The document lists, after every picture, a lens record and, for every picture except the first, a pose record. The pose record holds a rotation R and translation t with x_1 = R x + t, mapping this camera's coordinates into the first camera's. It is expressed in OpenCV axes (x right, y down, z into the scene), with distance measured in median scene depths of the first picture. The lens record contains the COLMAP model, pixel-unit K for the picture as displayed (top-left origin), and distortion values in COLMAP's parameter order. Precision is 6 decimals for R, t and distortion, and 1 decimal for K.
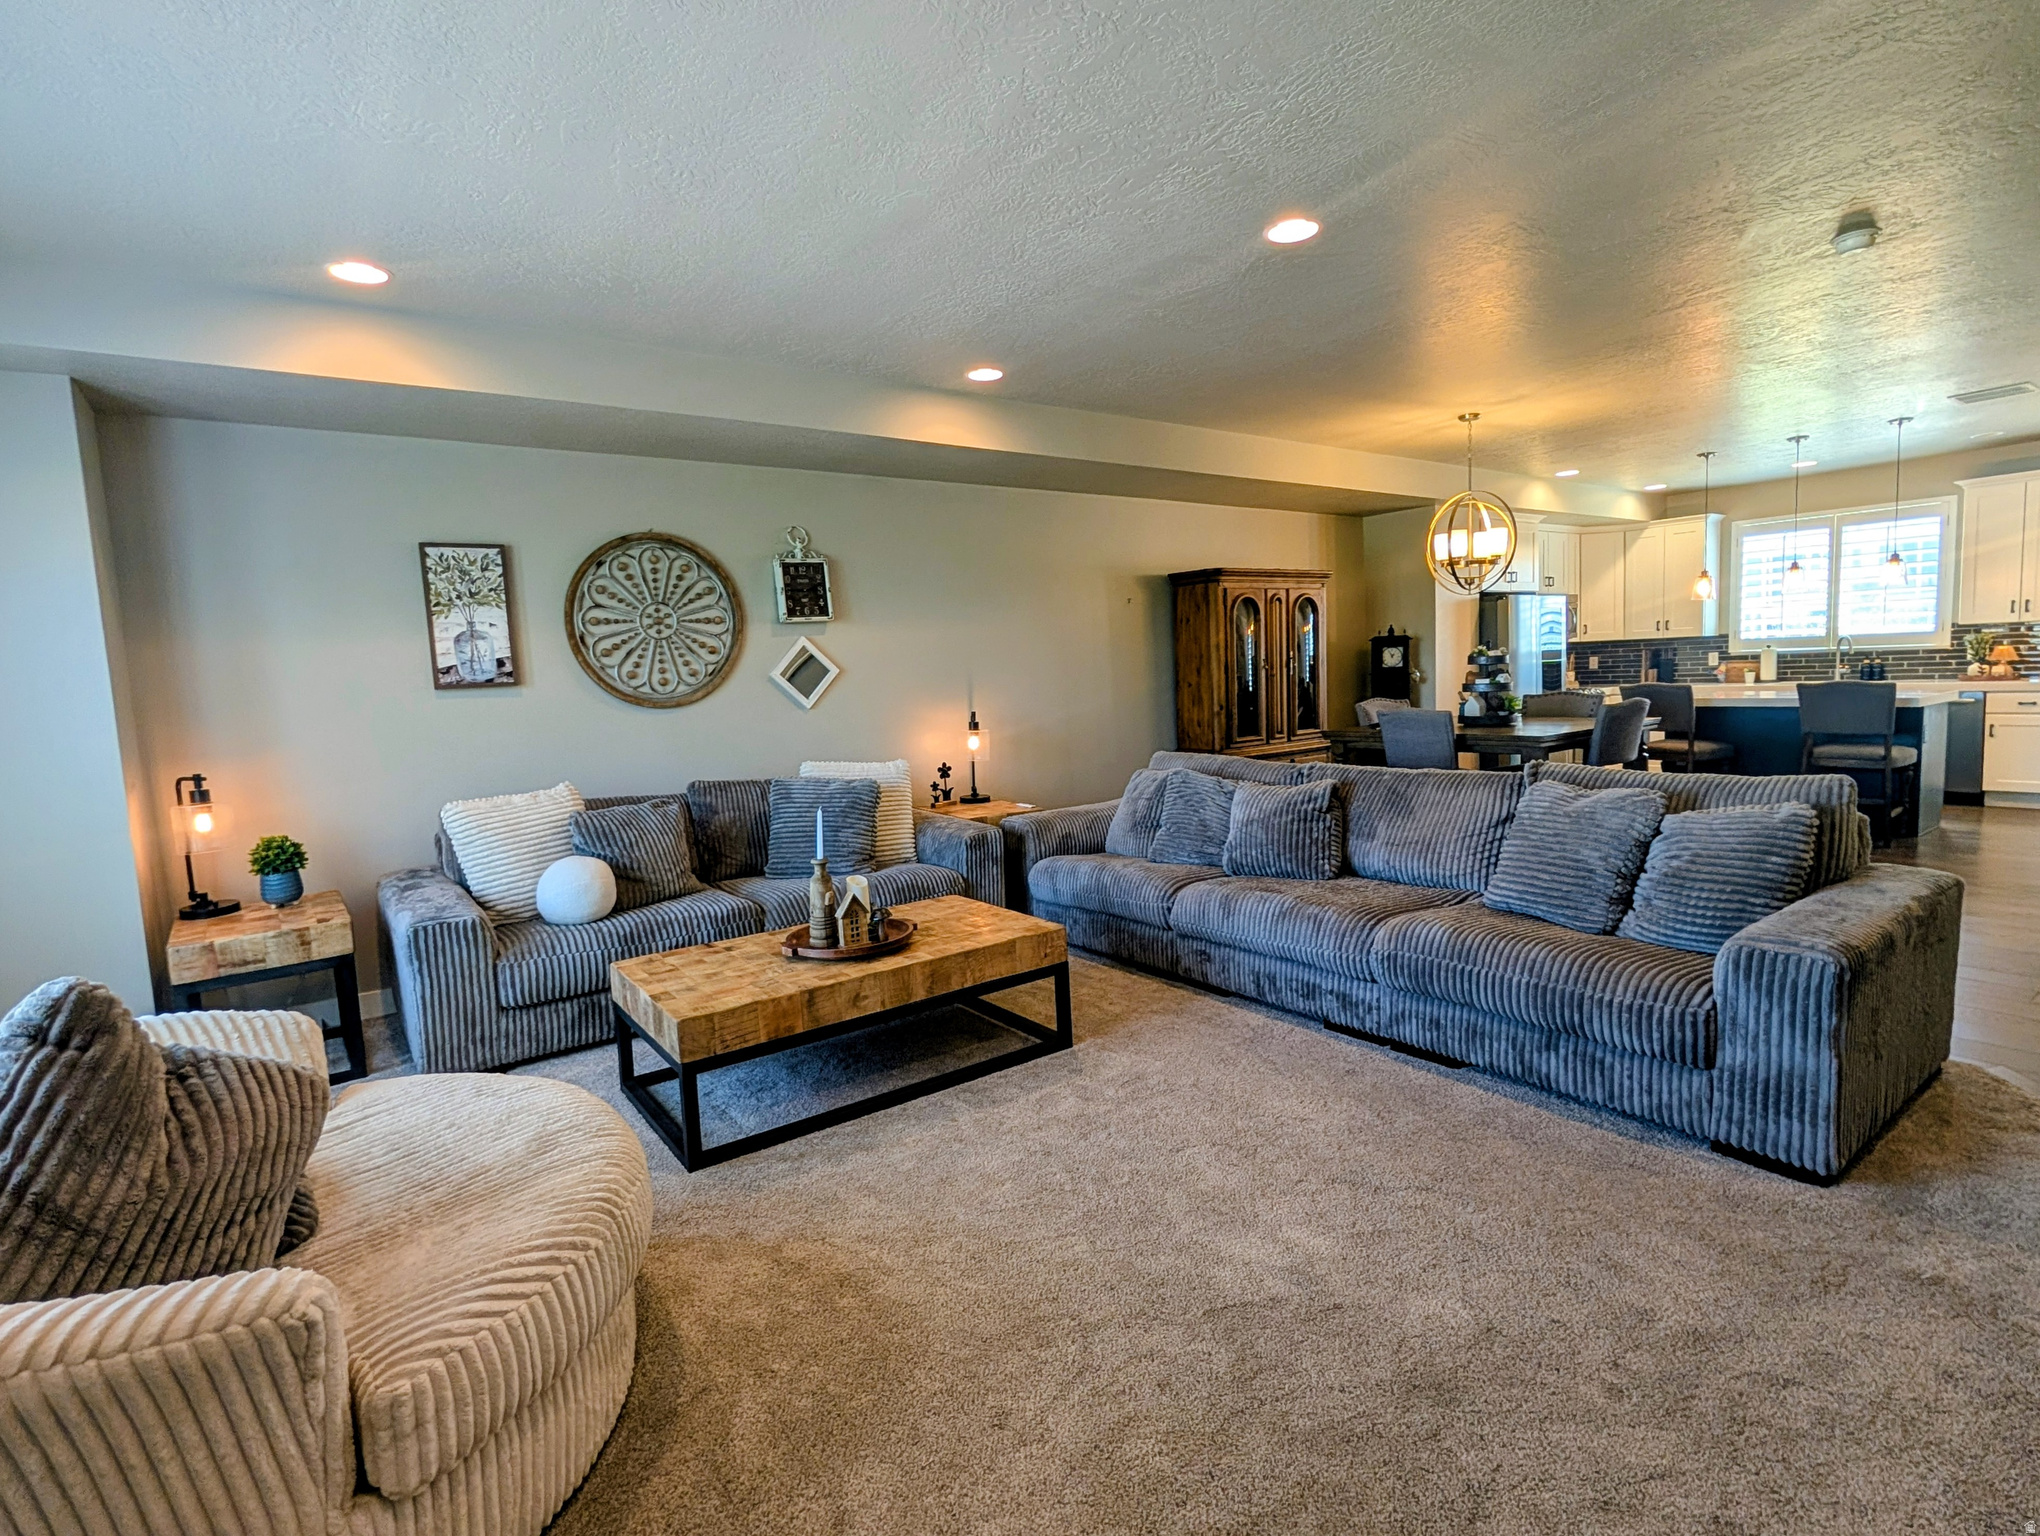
lens RADIAL K [[993.3, 0, 1018.4], [0, 993.3, 762.5], [0, 0, 1]] dist [-0.000795, -0.000451]
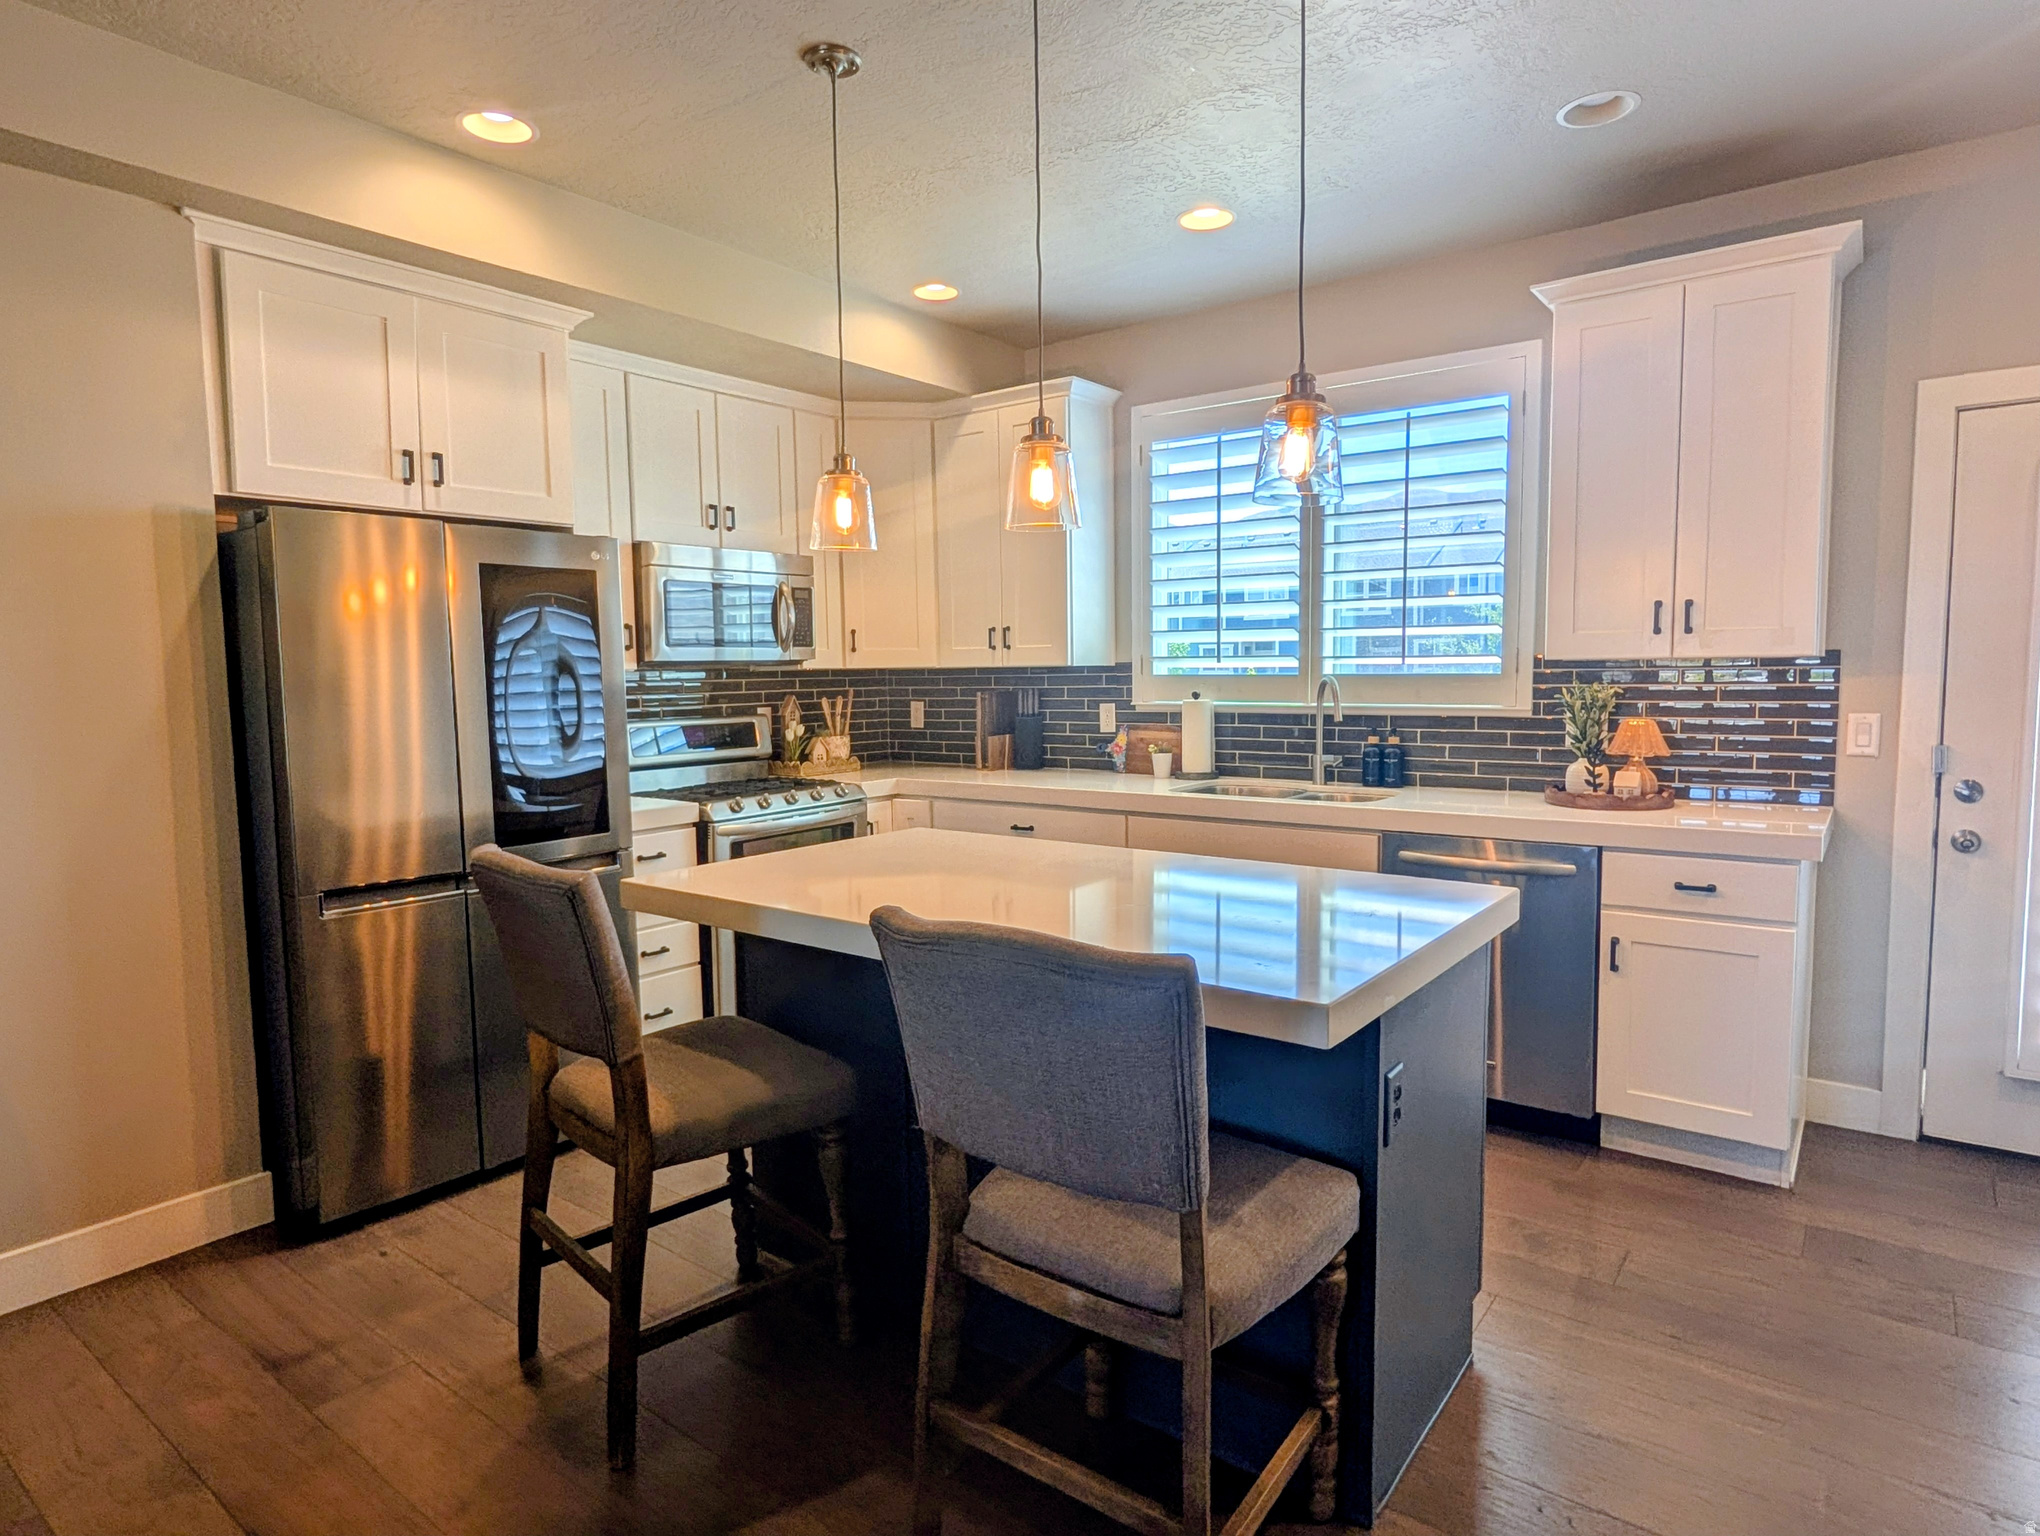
lens RADIAL K [[1144.8, 0, 1023.7], [0, 1144.8, 758.7], [0, 0, 1]] dist [-0.000977, 0.000299]
pose [[0.956471, 0.009478, 0.291672, 0.627505], [-0.002762, 0.999722, -0.023427, -0.089889], [-0.291813, 0.021602, 0.956232, 0.637008]]
